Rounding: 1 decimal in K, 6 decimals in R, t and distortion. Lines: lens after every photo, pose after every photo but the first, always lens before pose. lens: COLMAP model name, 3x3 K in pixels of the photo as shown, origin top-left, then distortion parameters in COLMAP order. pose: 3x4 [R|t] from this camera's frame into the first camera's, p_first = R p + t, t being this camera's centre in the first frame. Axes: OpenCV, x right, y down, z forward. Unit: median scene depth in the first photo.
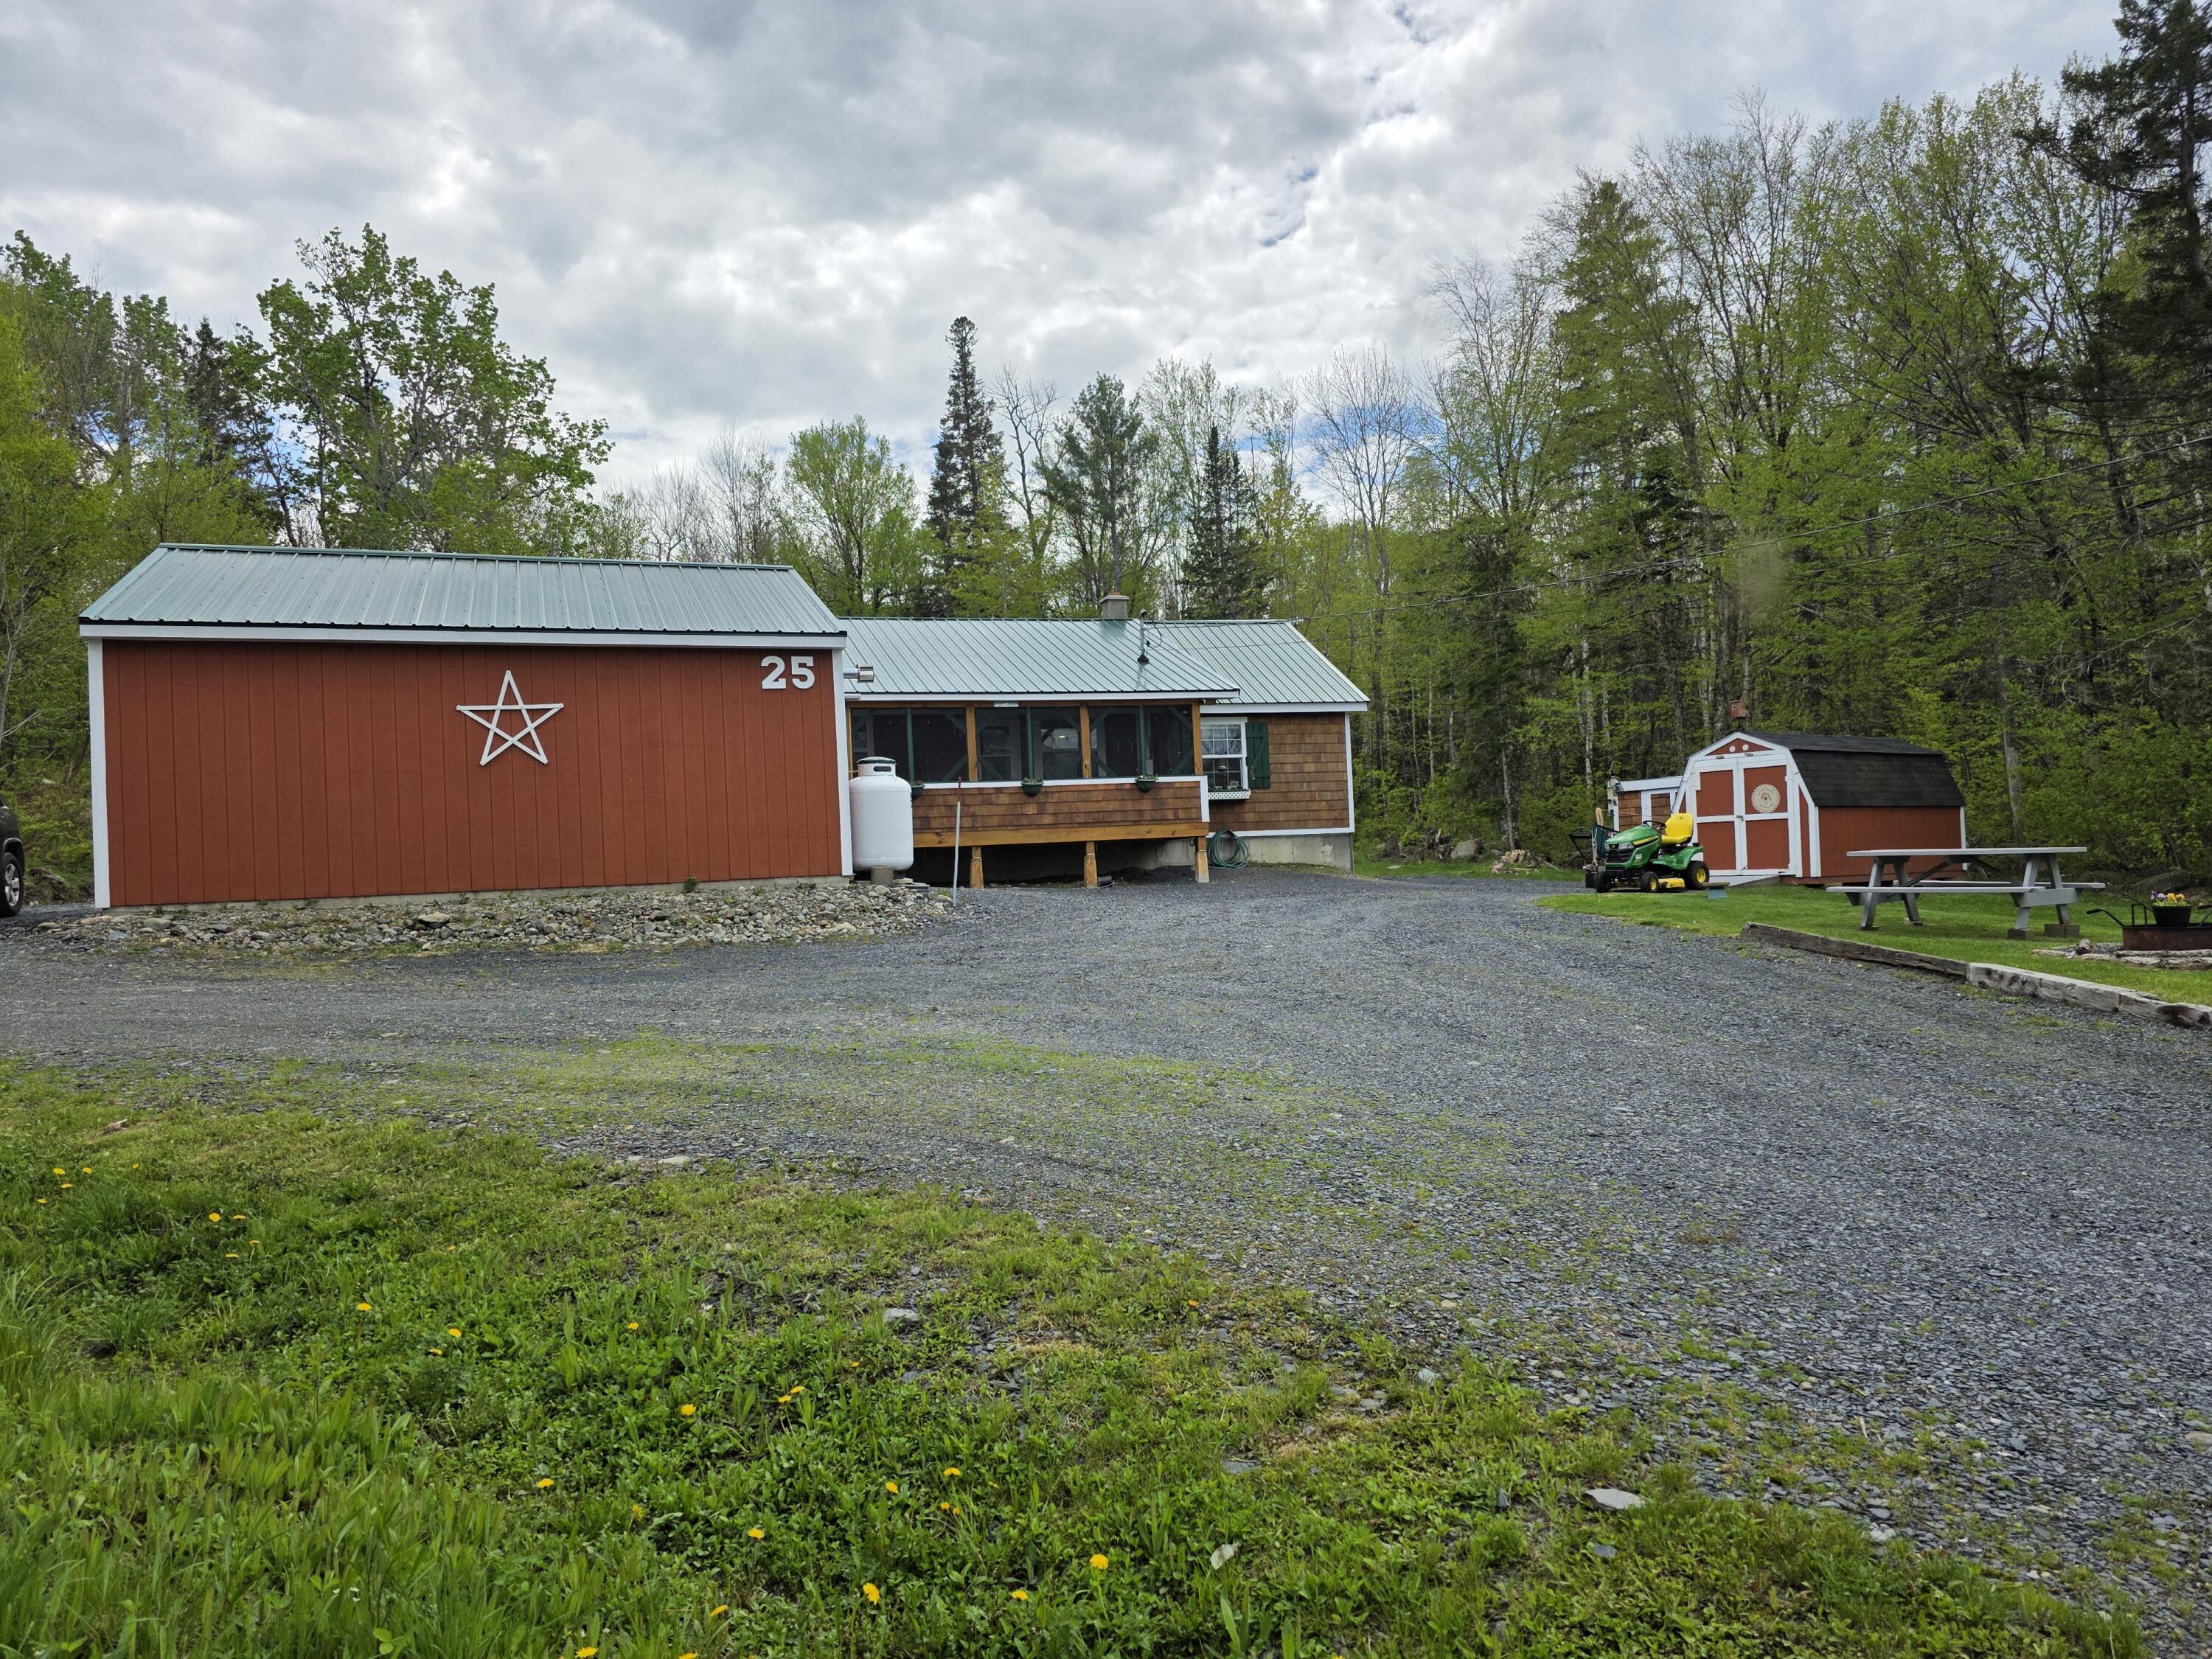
lens RADIAL K [[1486.0, 0, 1114.1], [0, 1486.0, 820.6], [0, 0, 1]] dist [0.065070, -0.060550]
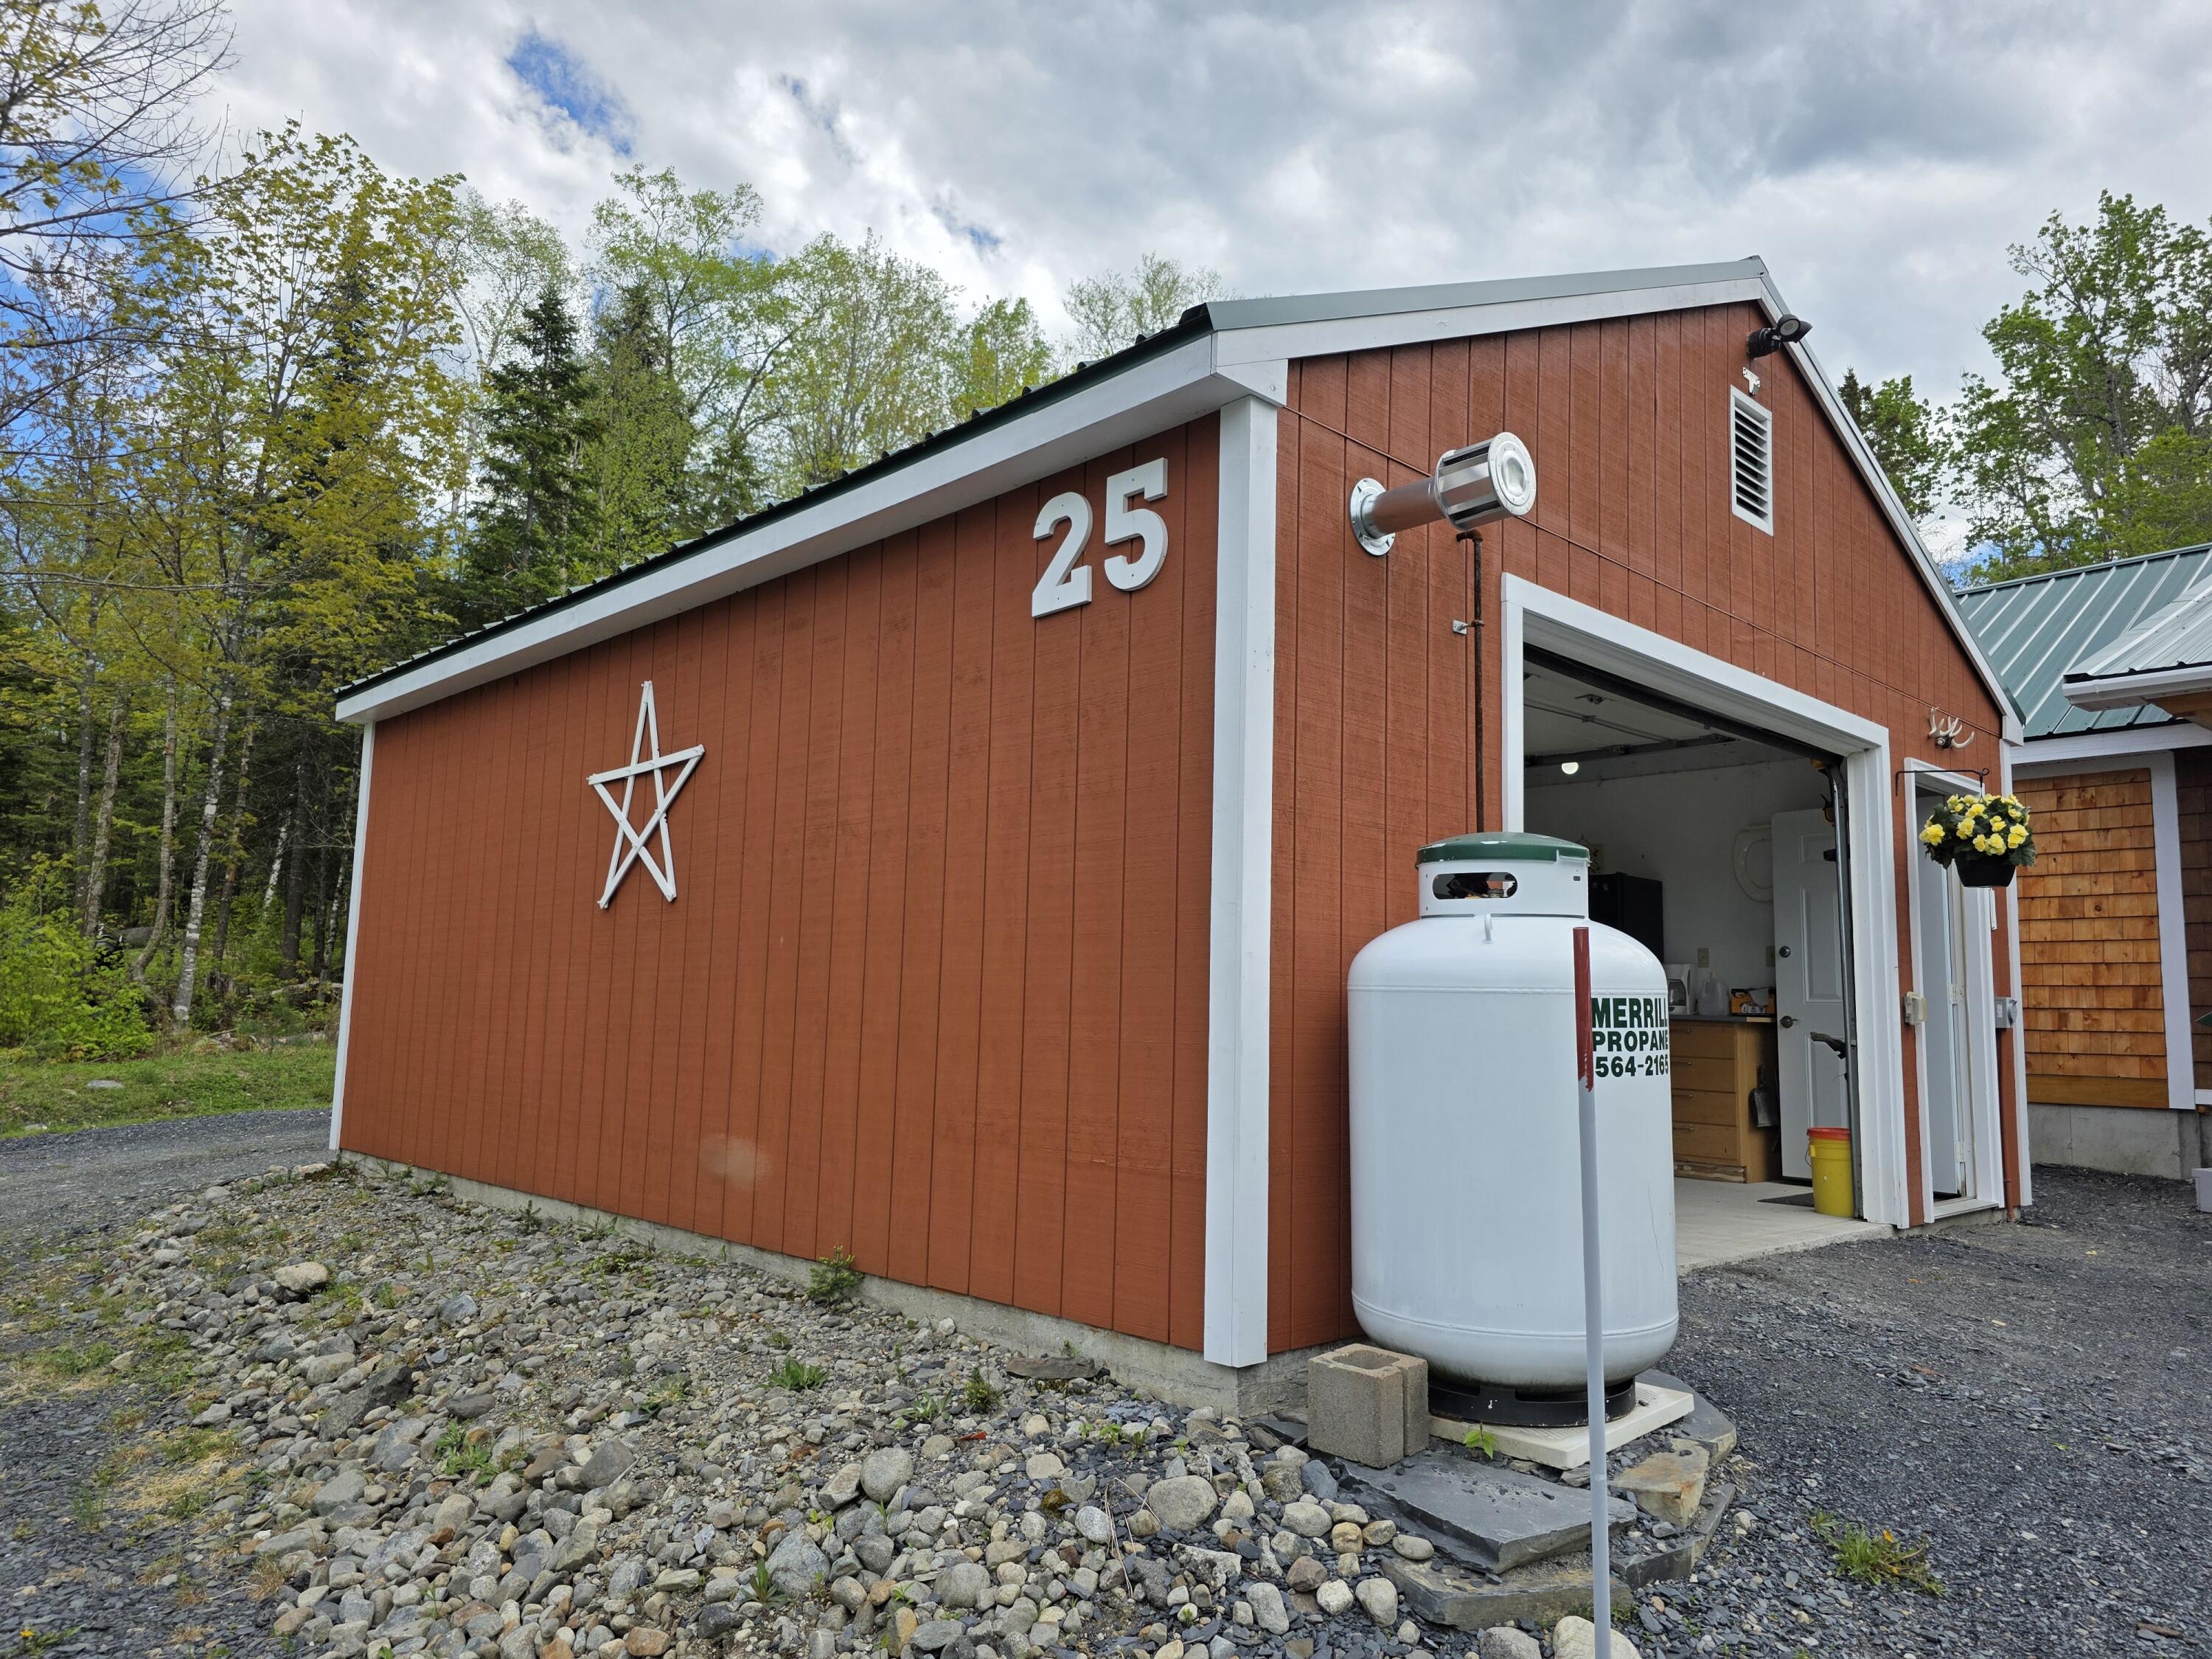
lens RADIAL K [[1486.0, 0, 1150.7], [0, 1486.0, 860.8], [0, 0, 1]] dist [0.065070, -0.060550]
pose [[0.399922, -0.043833, -0.915500, 0.018999], [-0.005413, 0.998725, -0.050183, -0.017956], [0.916533, 0.025025, 0.399175, 0.582152]]
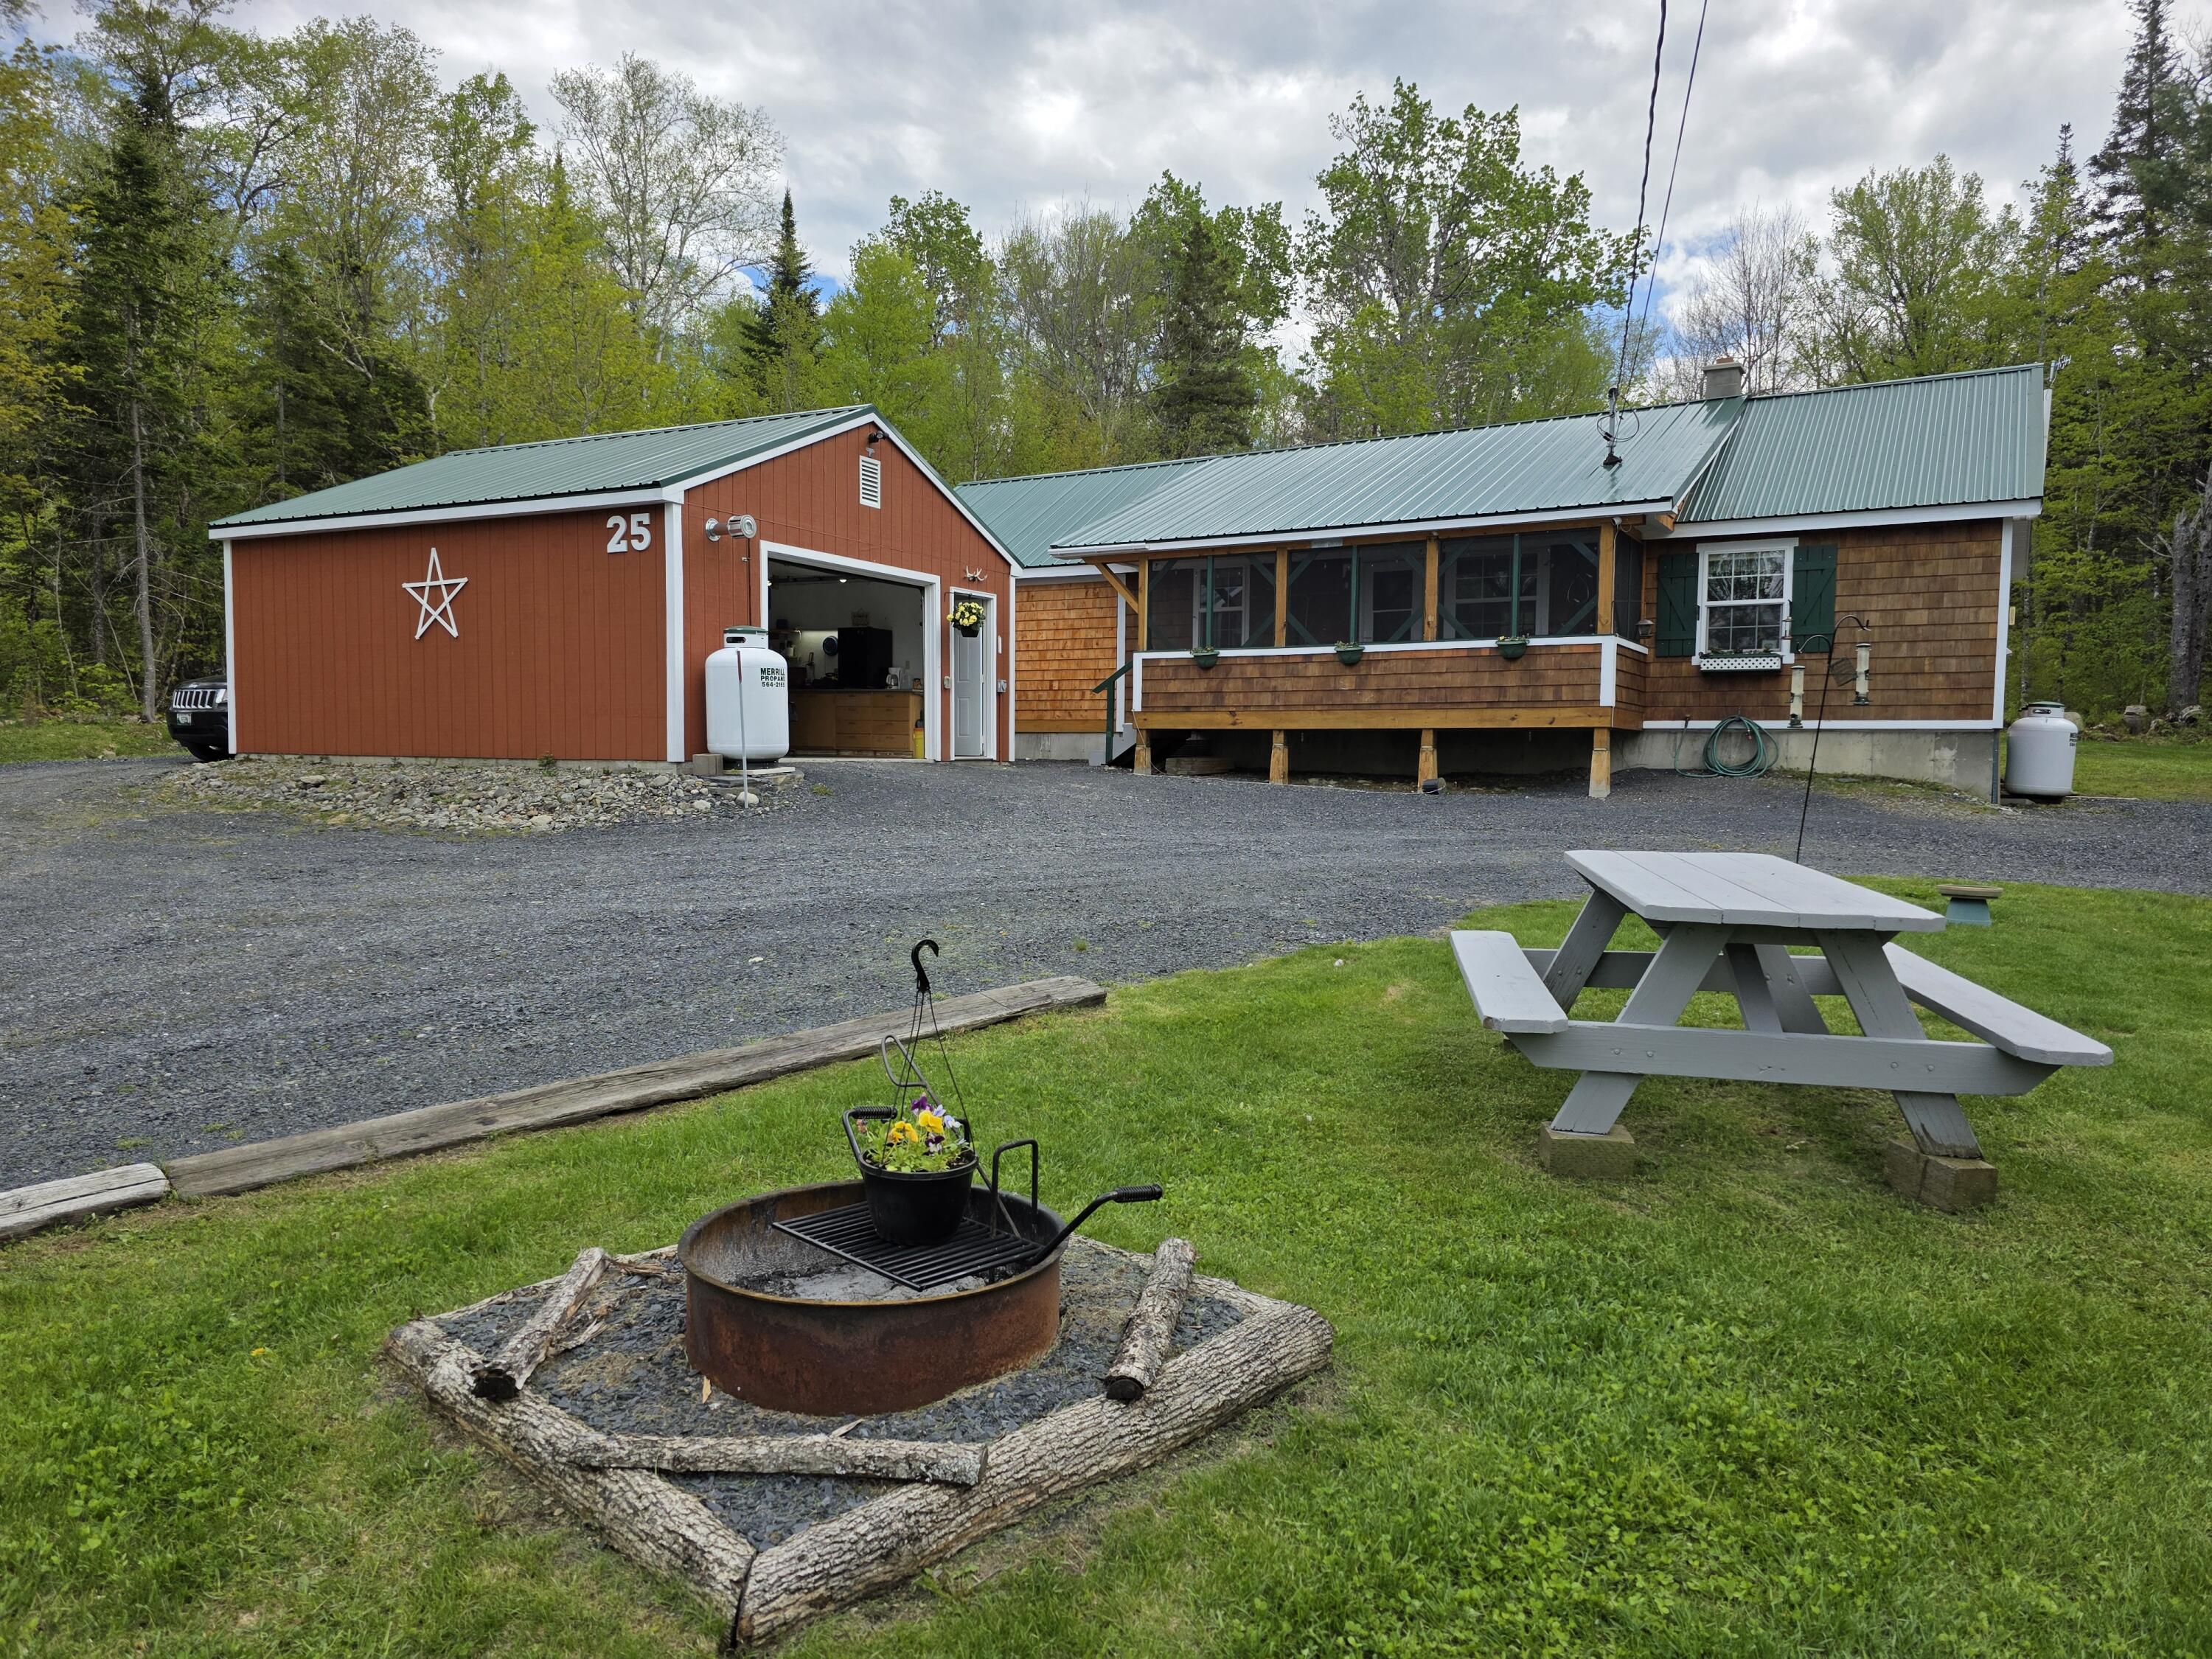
lens RADIAL K [[1486.0, 0, 1106.2], [0, 1486.0, 829.4], [0, 0, 1]] dist [0.065070, -0.060550]
pose [[0.652459, 0.092765, -0.752125, 0.431111], [-0.012058, 0.993625, 0.112091, -0.016846], [0.757728, -0.064066, 0.649418, 0.399191]]
